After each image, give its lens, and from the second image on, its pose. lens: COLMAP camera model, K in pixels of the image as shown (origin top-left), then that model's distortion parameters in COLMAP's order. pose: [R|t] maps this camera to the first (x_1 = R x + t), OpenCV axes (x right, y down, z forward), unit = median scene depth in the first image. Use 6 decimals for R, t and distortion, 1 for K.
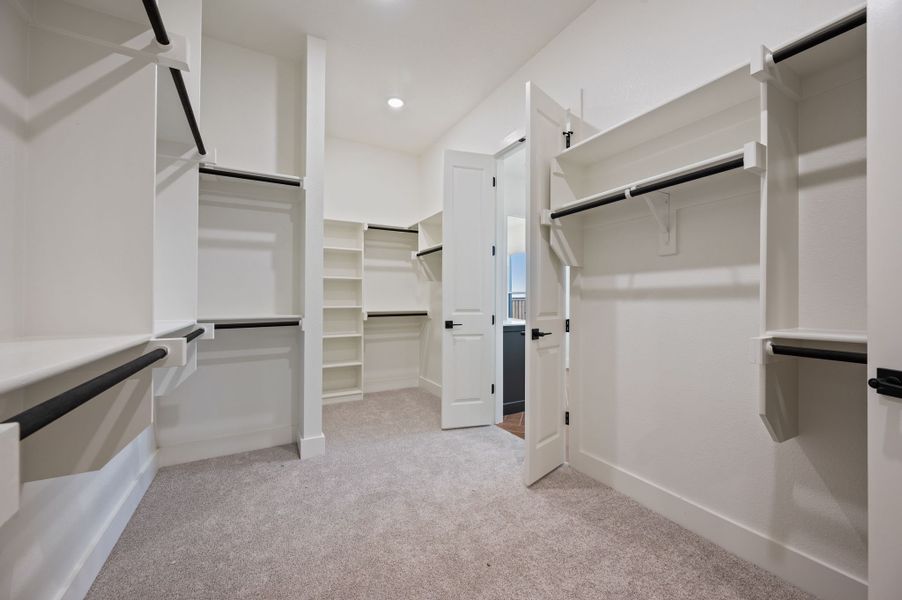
lens RADIAL K [[358.1, 0, 455.2], [0, 358.1, 298.8], [0, 0, 1]] dist [-0.001692, -0.000076]
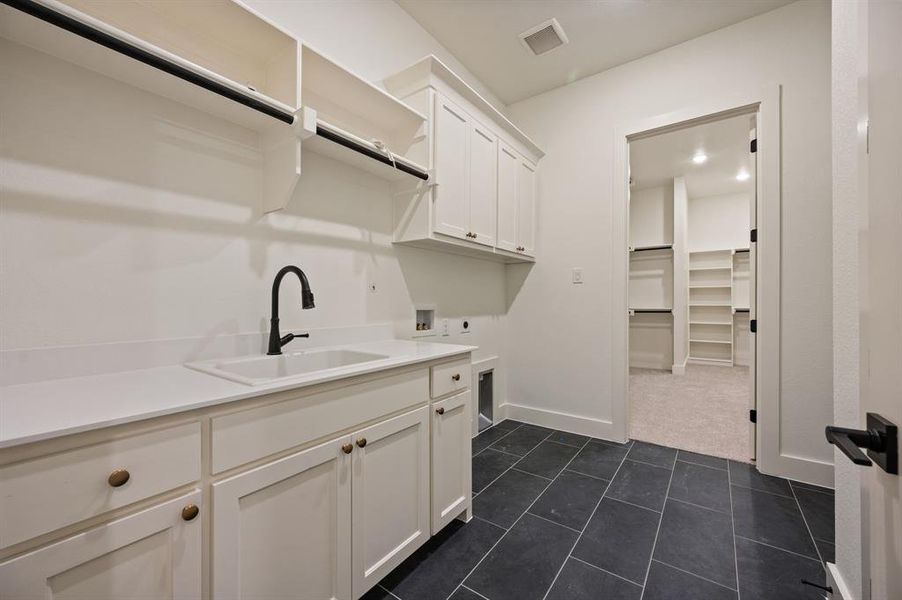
lens RADIAL K [[358.1, 0, 455.2], [0, 358.1, 298.8], [0, 0, 1]] dist [-0.001692, -0.000076]
pose [[0.422126, -0.002539, -0.906534, 0.890288], [0.008036, 0.999967, 0.000941, -0.021670], [0.906501, -0.007682, 0.422133, -1.003884]]
